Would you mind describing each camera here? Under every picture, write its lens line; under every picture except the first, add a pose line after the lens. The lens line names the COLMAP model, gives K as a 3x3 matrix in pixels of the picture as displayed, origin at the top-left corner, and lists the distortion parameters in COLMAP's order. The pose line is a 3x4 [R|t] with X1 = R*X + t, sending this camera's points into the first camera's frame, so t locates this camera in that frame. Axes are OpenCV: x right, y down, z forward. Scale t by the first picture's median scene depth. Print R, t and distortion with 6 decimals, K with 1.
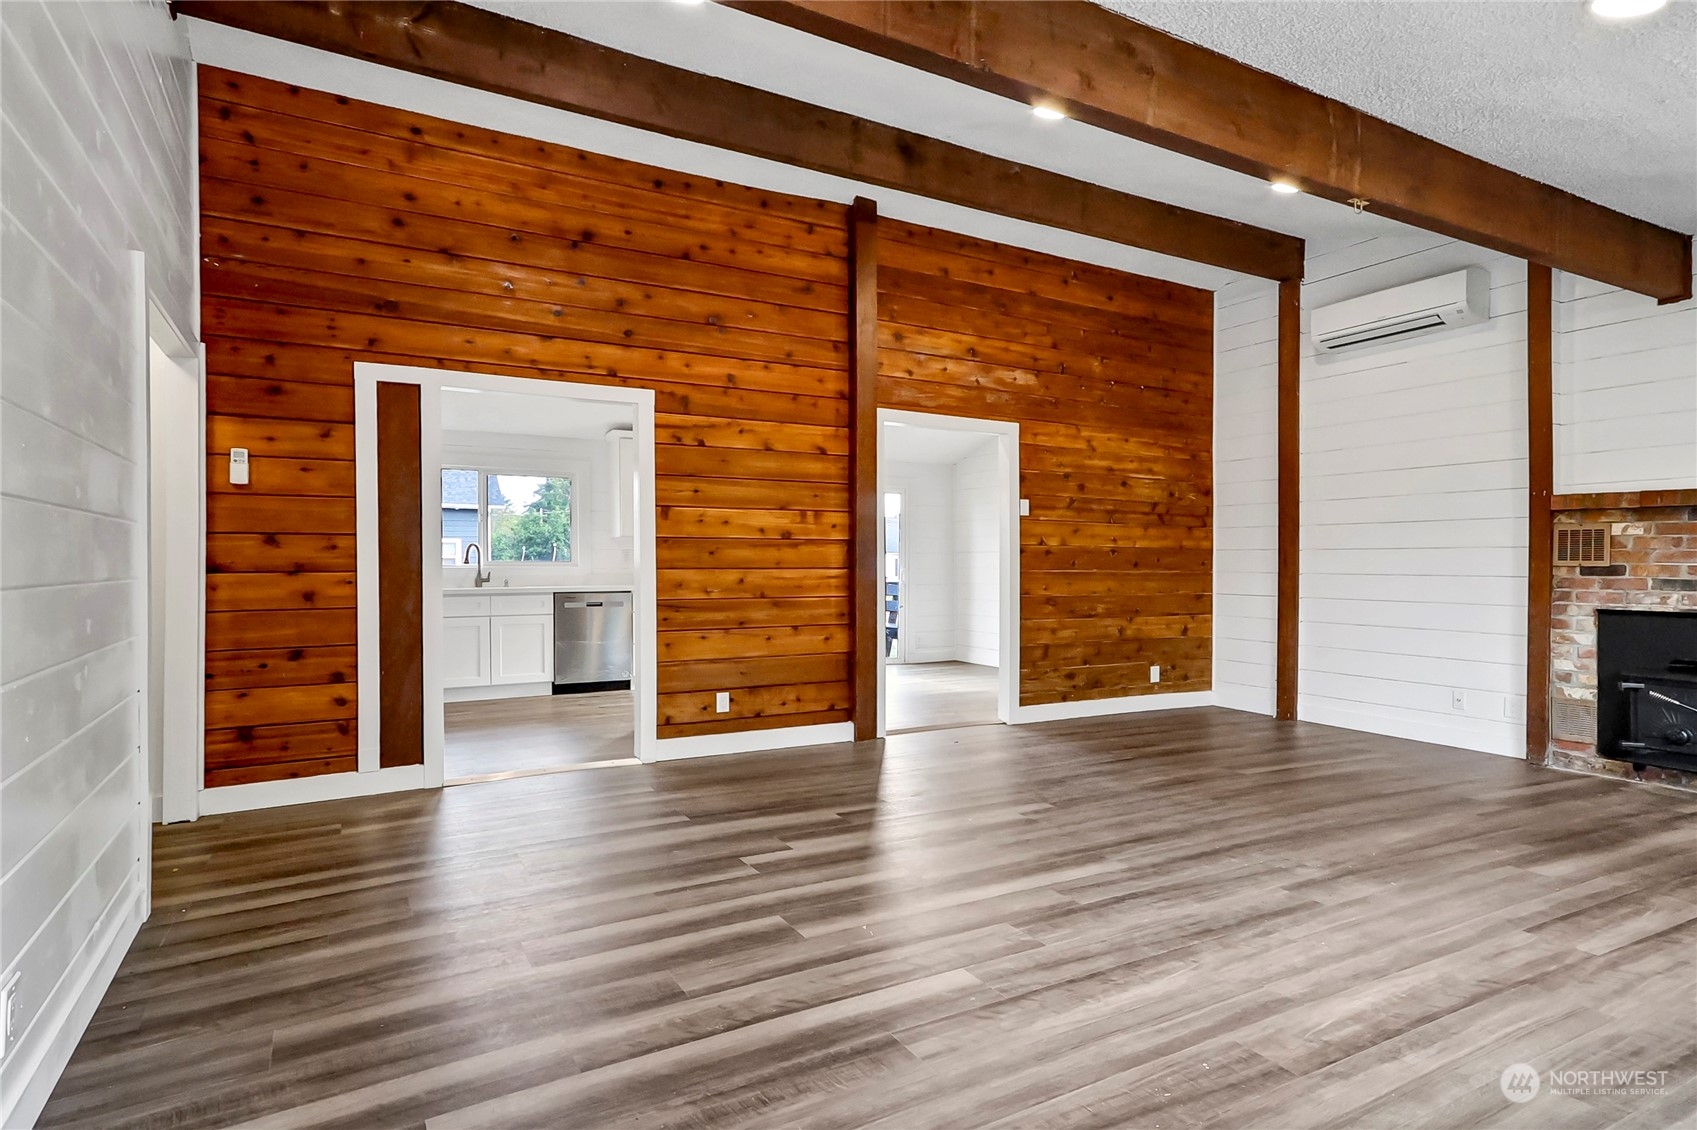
lens RADIAL K [[845.2, 0, 848.5], [0, 845.2, 565.0], [0, 0, 1]] dist [0.002756, 0.006577]
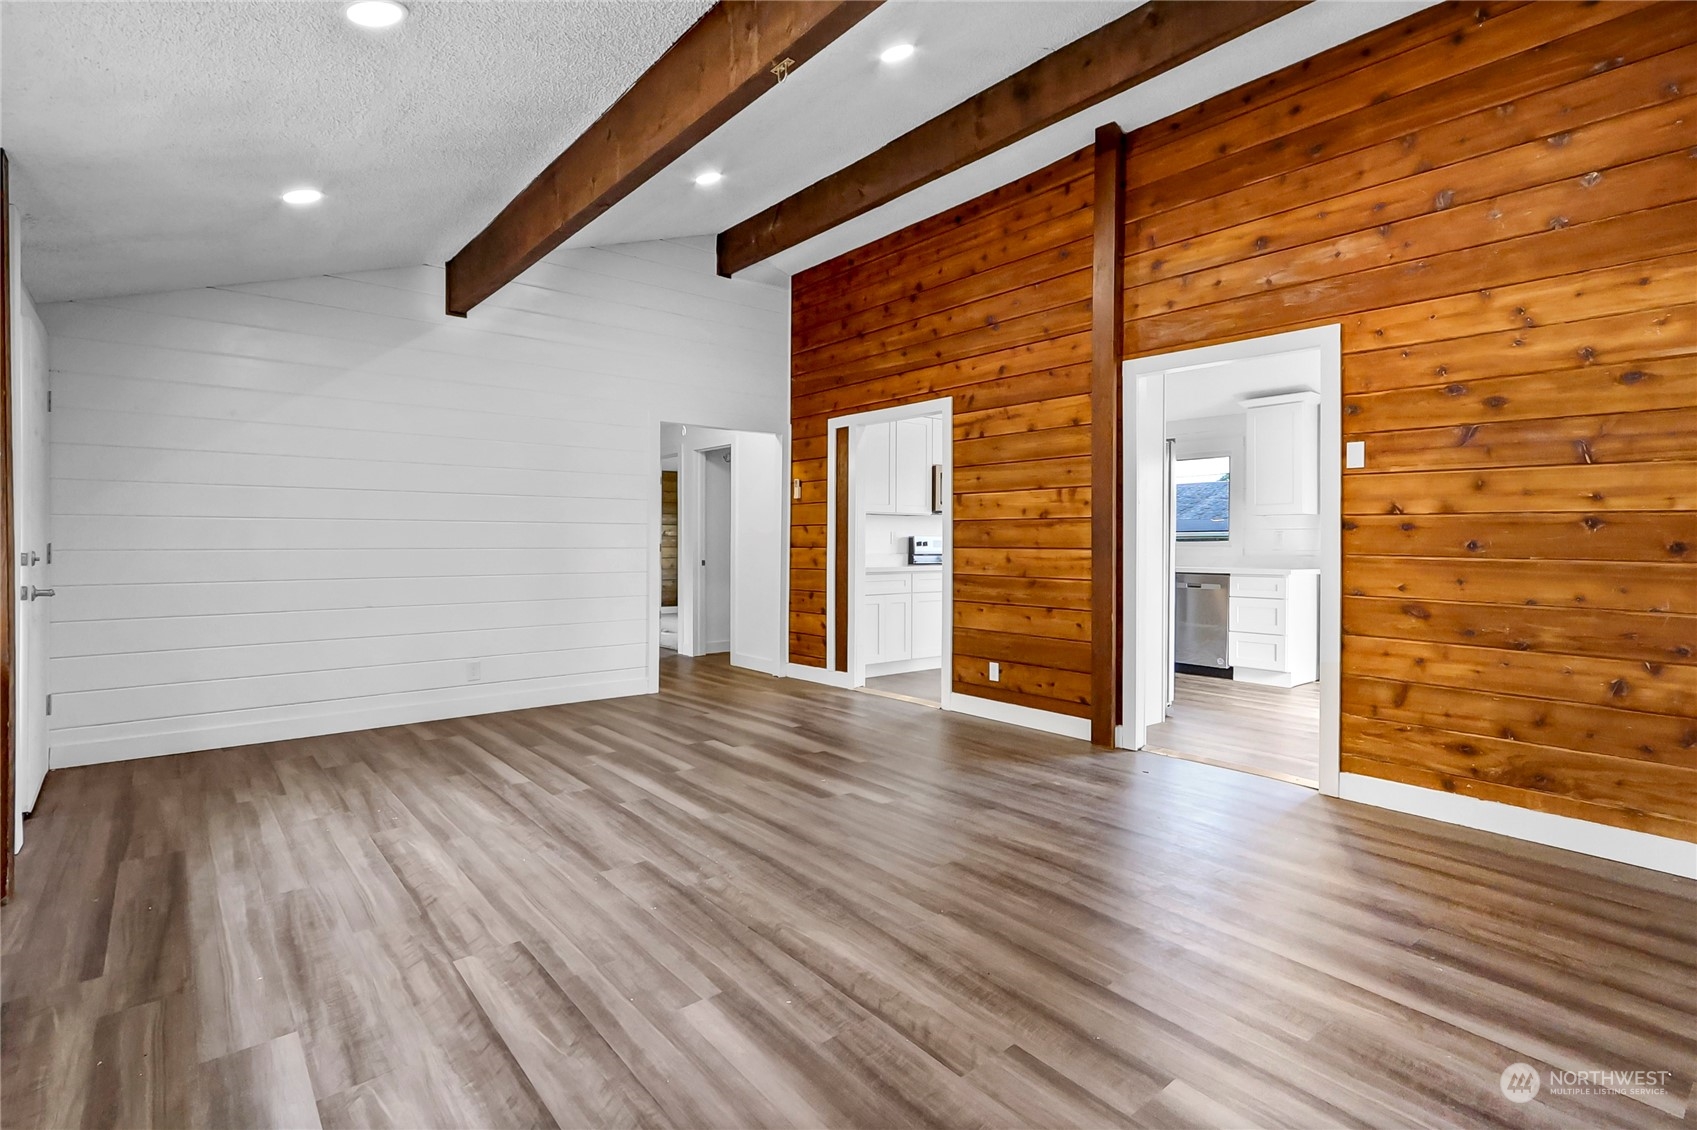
lens RADIAL K [[911.5, 0, 864.2], [0, 911.5, 547.2], [0, 0, 1]] dist [-0.002437, 0.019117]
pose [[0.175299, 0.006719, -0.984492, 0.981766], [-0.003977, 0.999973, 0.006117, -0.003221], [0.984507, 0.002843, 0.175321, 0.639949]]
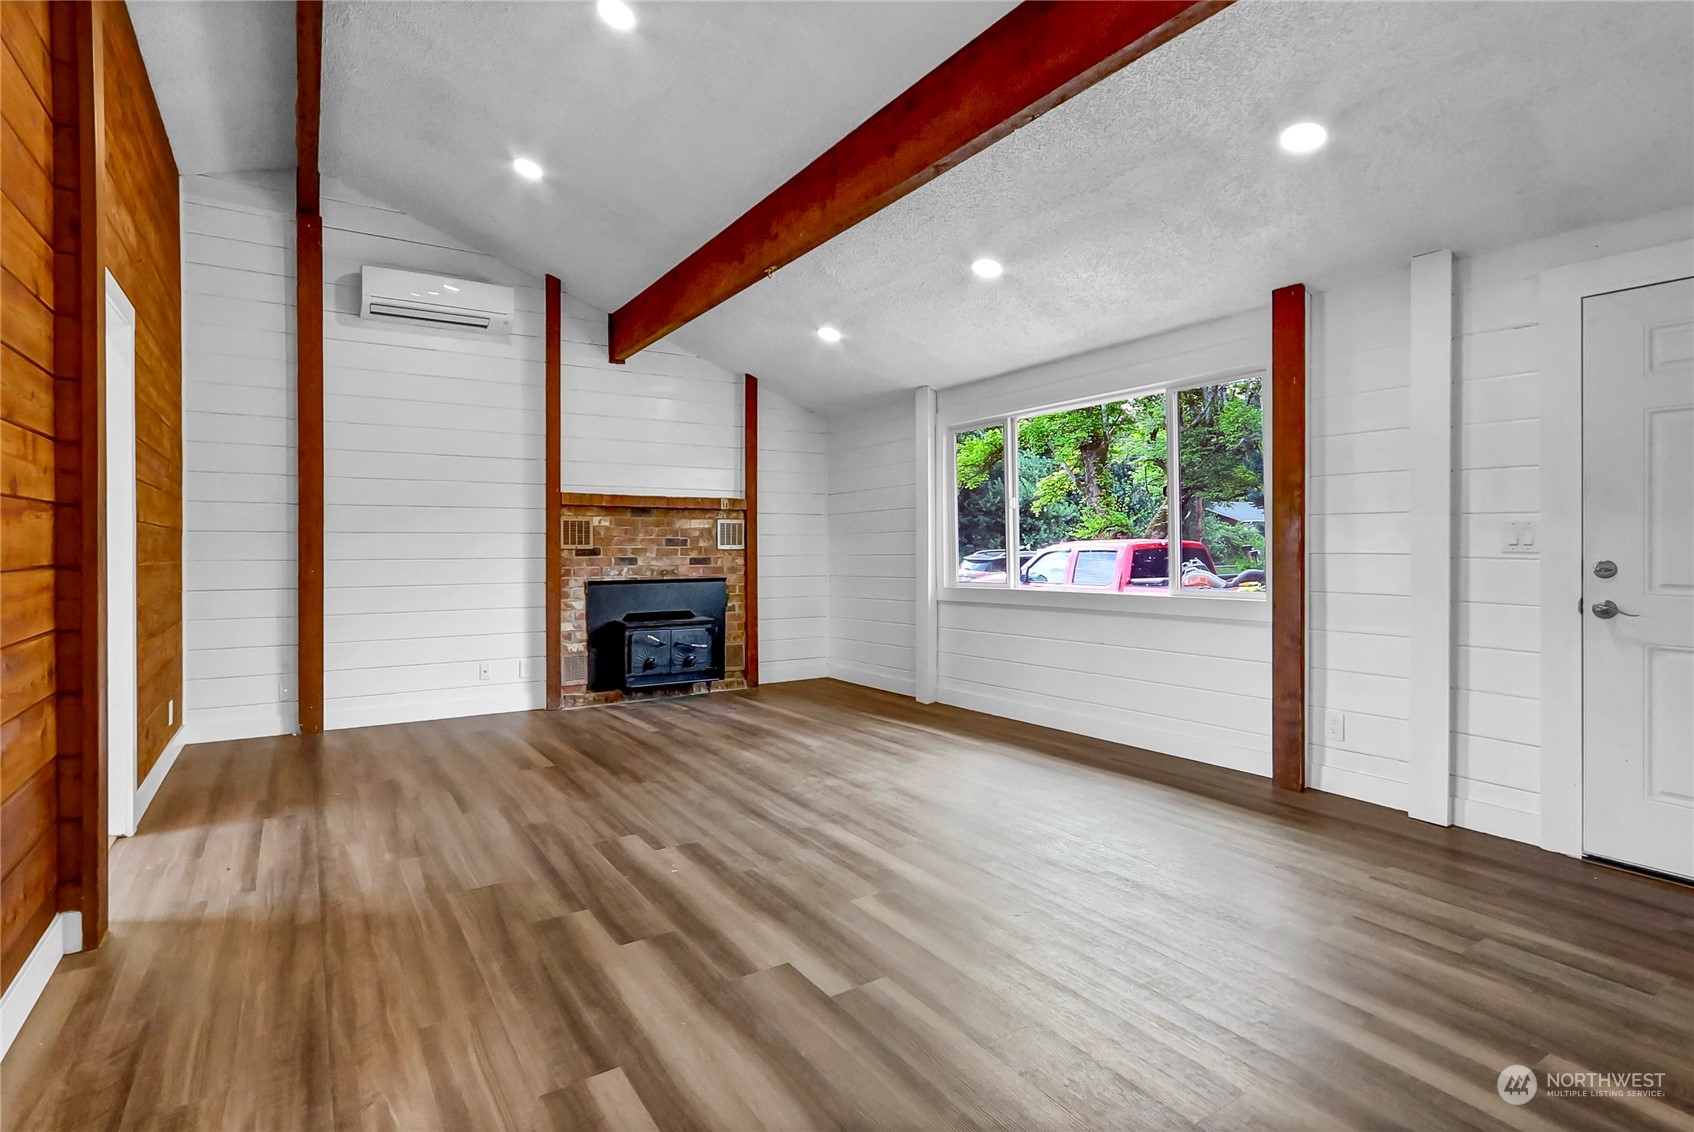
lens RADIAL K [[909.8, 0, 862.6], [0, 909.8, 548.2], [0, 0, 1]] dist [-0.002437, 0.019117]
pose [[-0.086437, -0.006002, 0.996239, -0.548334], [0.003921, 0.999972, 0.006364, -0.006816], [-0.996250, 0.004456, -0.086411, 0.676908]]
